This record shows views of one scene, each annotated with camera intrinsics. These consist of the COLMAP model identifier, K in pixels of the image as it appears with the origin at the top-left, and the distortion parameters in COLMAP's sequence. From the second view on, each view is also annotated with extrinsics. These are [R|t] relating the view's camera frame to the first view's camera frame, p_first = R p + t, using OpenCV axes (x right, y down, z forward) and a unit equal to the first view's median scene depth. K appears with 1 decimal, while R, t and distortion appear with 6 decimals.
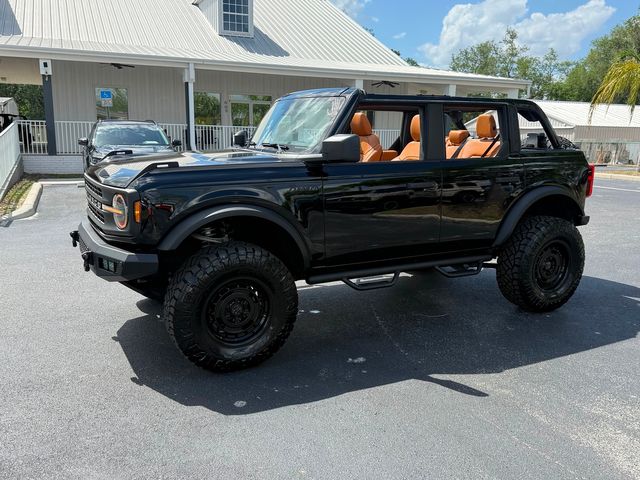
lens RADIAL K [[580.7, 0, 319.9], [0, 580.7, 213.9], [0, 0, 1]] dist [0.132471, -0.256862]
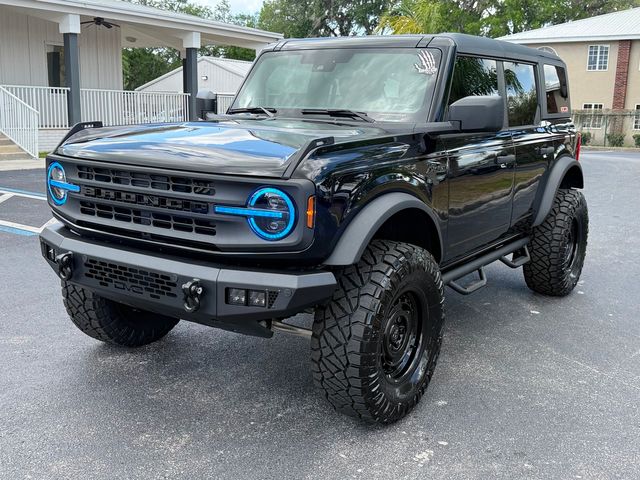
lens RADIAL K [[733.0, 0, 337.3], [0, 733.0, 205.0], [0, 0, 1]] dist [0.142033, 0.000894]
pose [[0.872834, -0.070033, 0.482966, -0.383519], [0.066137, 0.997494, 0.025119, -0.017031], [-0.483515, 0.010017, 0.875279, 0.137386]]
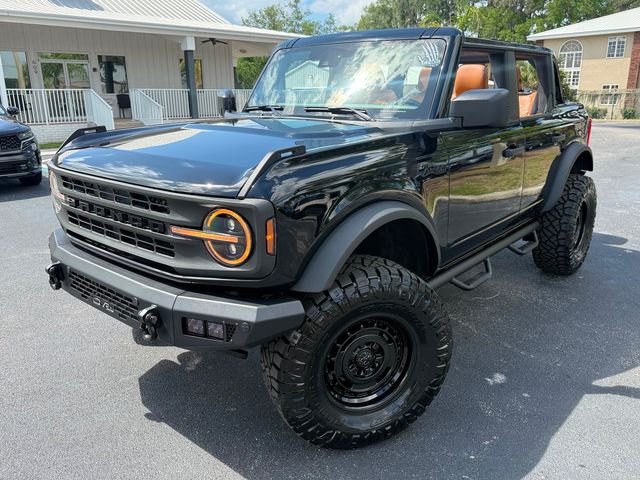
lens RADIAL K [[535.3, 0, 313.5], [0, 535.3, 223.1], [0, 0, 1]] dist [0.021274, 0.002141]
pose [[0.932492, -0.113282, 0.342968, -0.250763], [0.078575, 0.990426, 0.113501, -0.040396], [-0.352542, -0.078891, 0.932465, 0.273061]]
